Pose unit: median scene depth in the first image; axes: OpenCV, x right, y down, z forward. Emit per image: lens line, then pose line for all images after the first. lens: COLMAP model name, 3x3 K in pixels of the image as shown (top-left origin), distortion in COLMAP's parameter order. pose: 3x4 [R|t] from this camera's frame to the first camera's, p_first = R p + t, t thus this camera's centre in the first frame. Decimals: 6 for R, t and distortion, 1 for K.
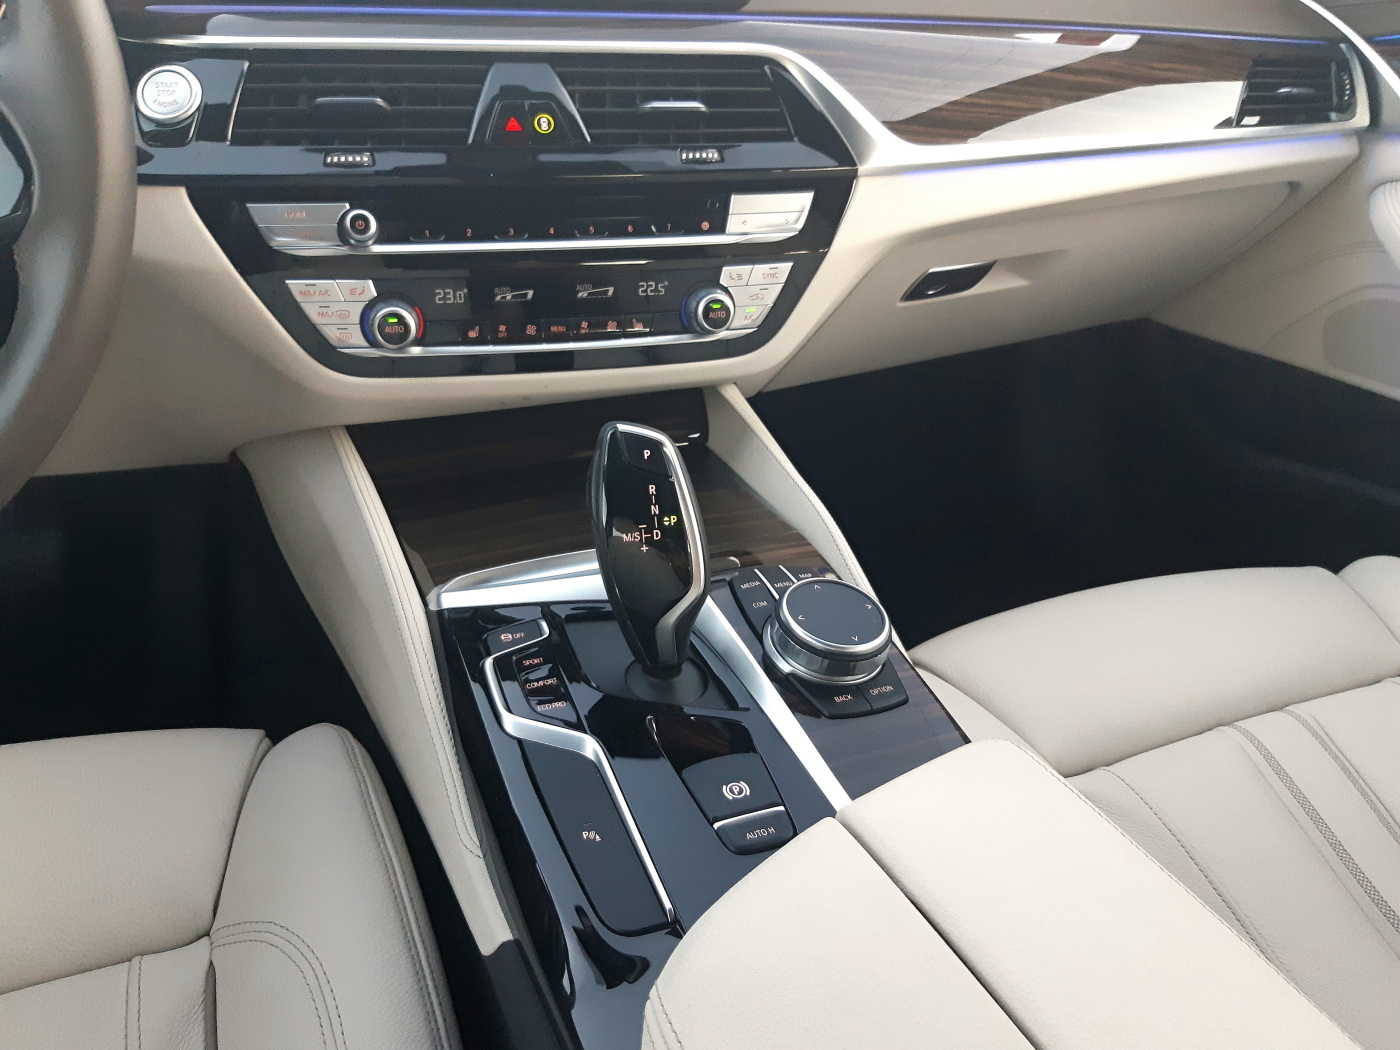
lens RADIAL K [[1117.7, 0, 722.7], [0, 1117.7, 532.1], [0, 0, 1]] dist [0.030973, -0.068027]
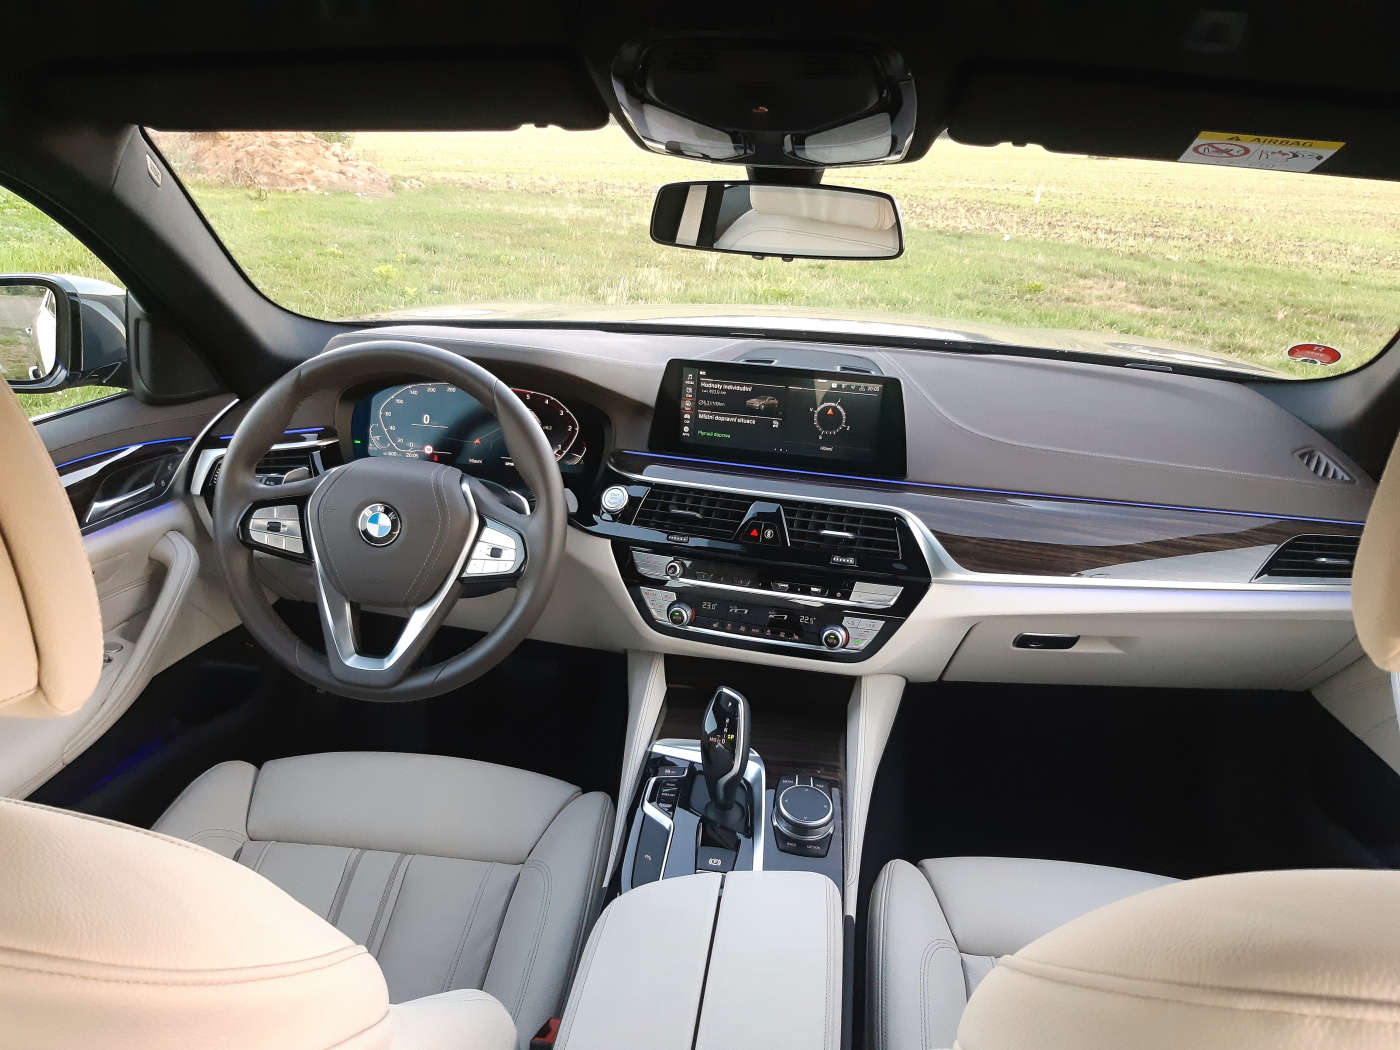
lens RADIAL K [[1117.7, 0, 710.2], [0, 1117.7, 523.5], [0, 0, 1]] dist [0.030973, -0.068027]
pose [[0.855980, 0.164000, -0.490309, 0.786788], [-0.248498, 0.962134, -0.112009, -0.133306], [0.453373, 0.217718, 0.864321, -0.862602]]
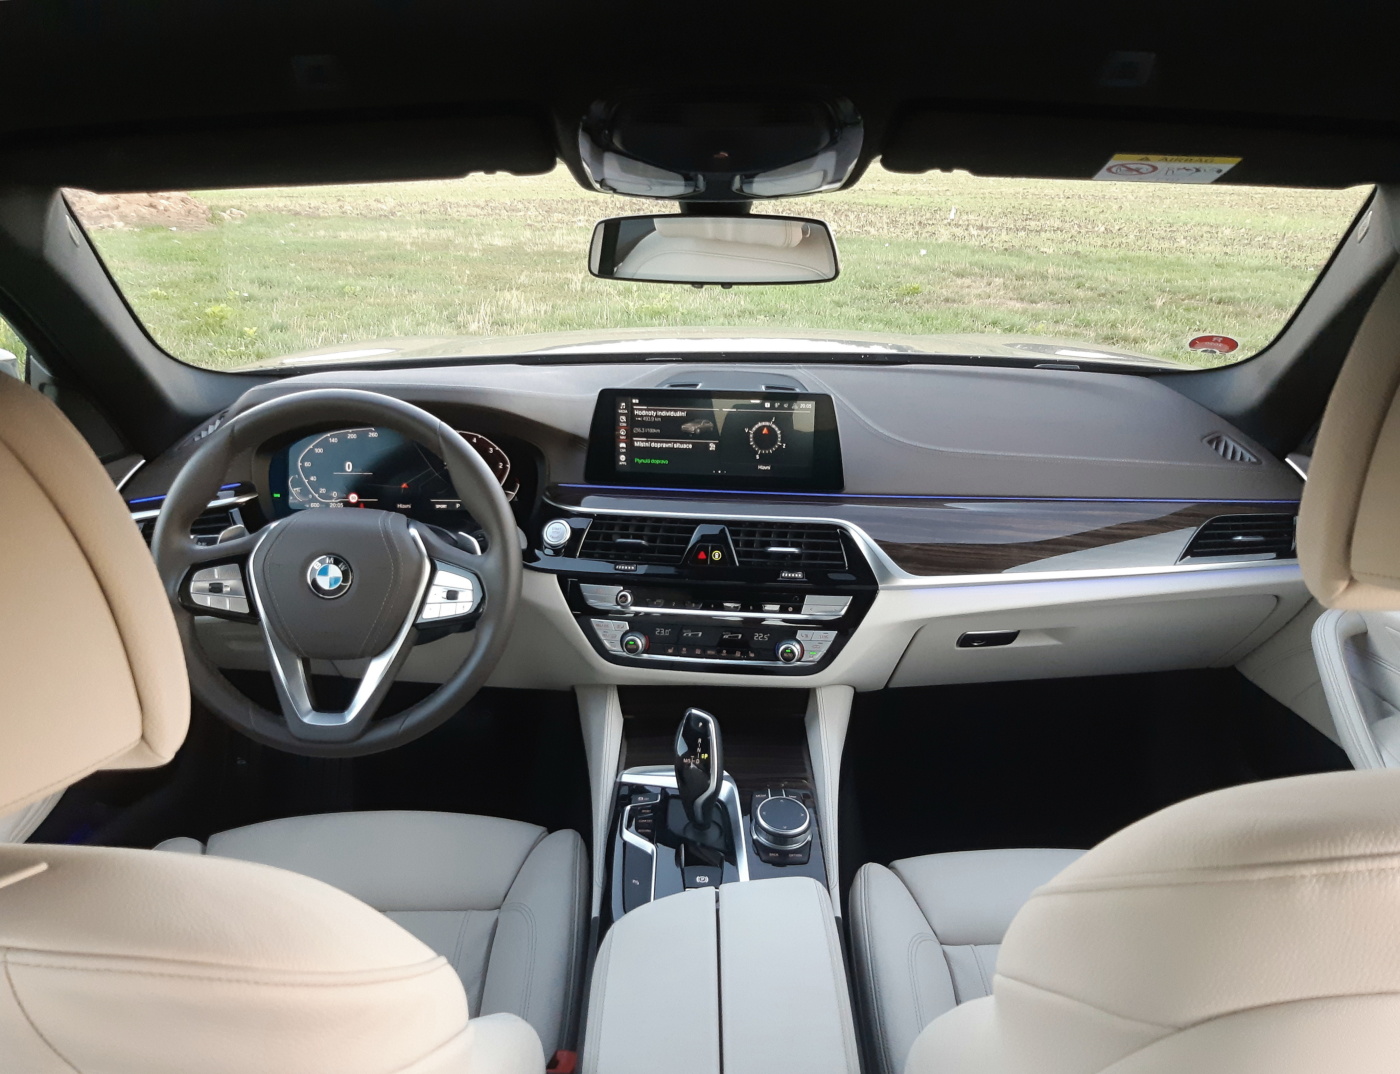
lens RADIAL K [[1203.6, 0, 713.5], [0, 1203.6, 534.8], [0, 0, 1]] dist [0.050185, -0.085789]
pose [[0.913721, 0.086102, -0.397116, 0.752094], [-0.157732, 0.975814, -0.151350, -0.067650], [0.374480, 0.200929, 0.905203, -1.074395]]
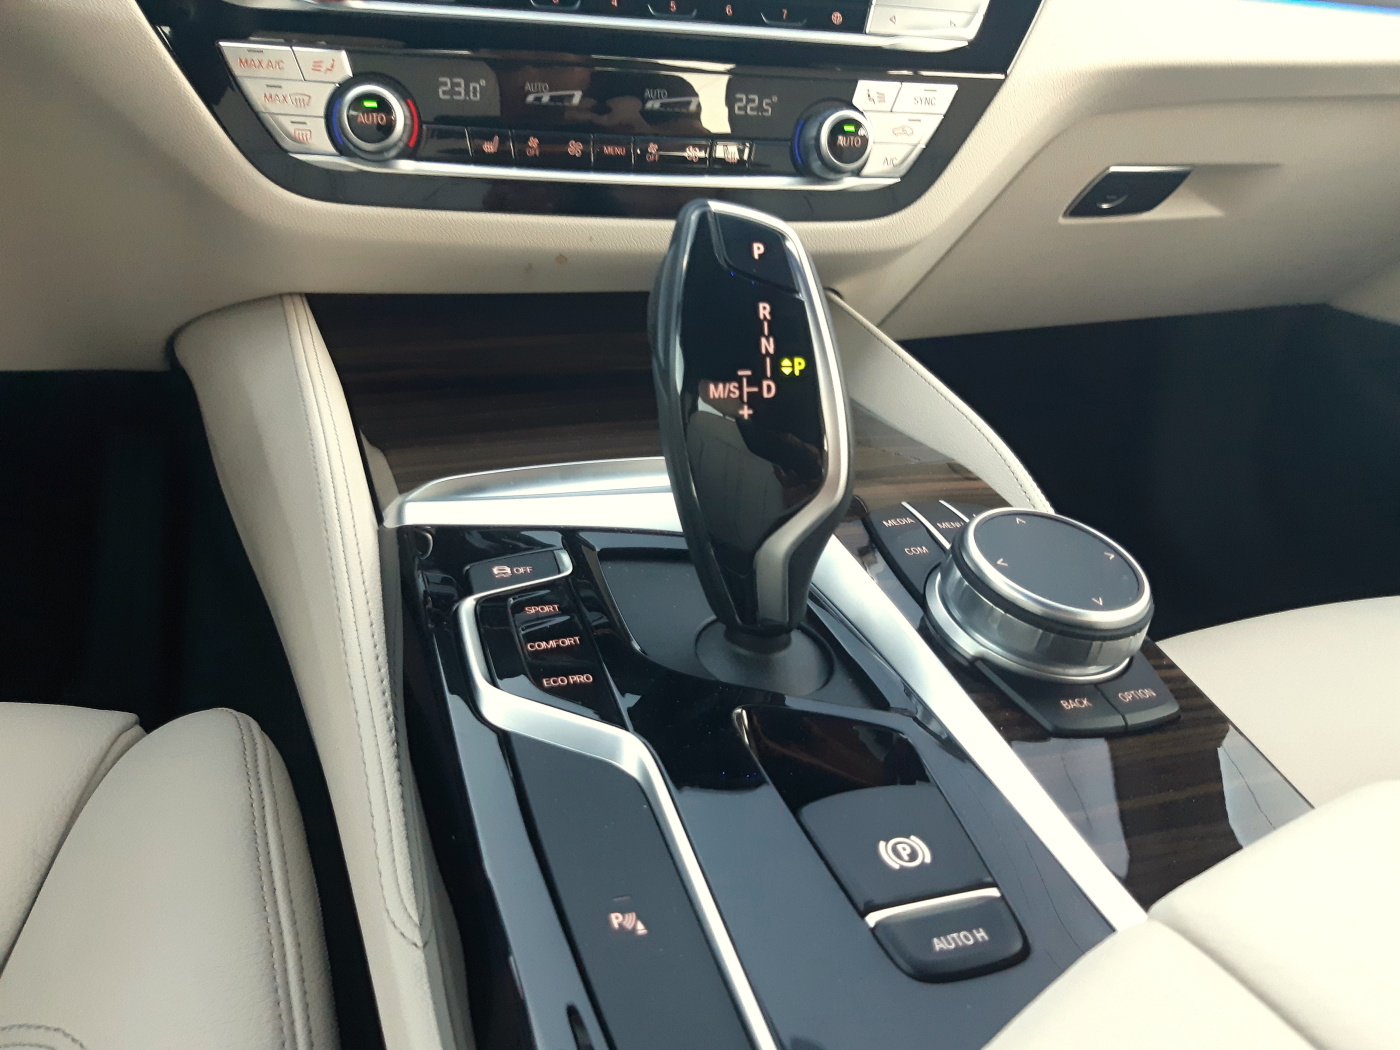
lens RADIAL K [[1117.7, 0, 705.9], [0, 1117.7, 522.4], [0, 0, 1]] dist [0.030973, -0.068027]
pose [[0.997419, 0.052717, -0.048756, -0.050057], [-0.055817, 0.996350, -0.064577, 0.091627], [0.045174, 0.067131, 0.996721, 0.364538]]
